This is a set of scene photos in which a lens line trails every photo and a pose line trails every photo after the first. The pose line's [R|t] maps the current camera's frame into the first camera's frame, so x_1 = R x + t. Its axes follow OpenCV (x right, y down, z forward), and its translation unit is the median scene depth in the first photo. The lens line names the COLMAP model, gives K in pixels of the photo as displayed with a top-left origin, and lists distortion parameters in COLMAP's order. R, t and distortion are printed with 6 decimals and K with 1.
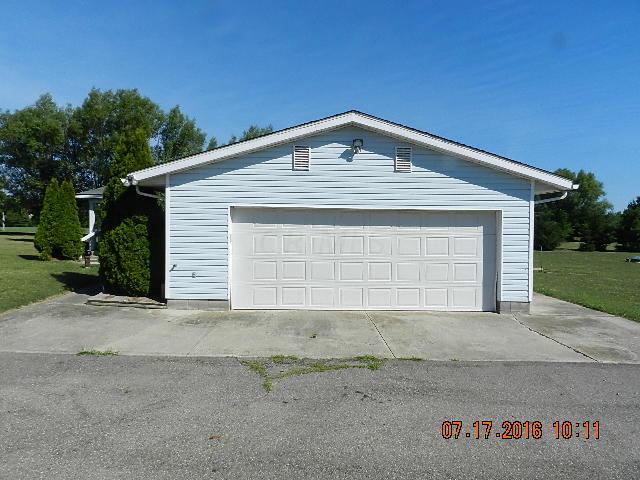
lens RADIAL K [[430.0, 0, 320.6], [0, 430.0, 245.4], [0, 0, 1]] dist [0.009760, 0.002312]
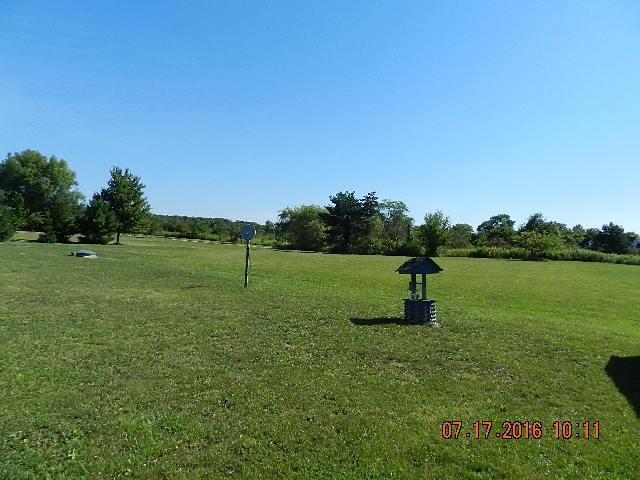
lens RADIAL K [[430.0, 0, 318.7], [0, 430.0, 240.4], [0, 0, 1]] dist [0.009760, 0.002312]
pose [[0.475115, 0.011030, 0.879855, 0.097105], [-0.019815, 0.999802, -0.001834, -0.000549], [-0.879701, -0.016563, 0.475239, 0.084162]]
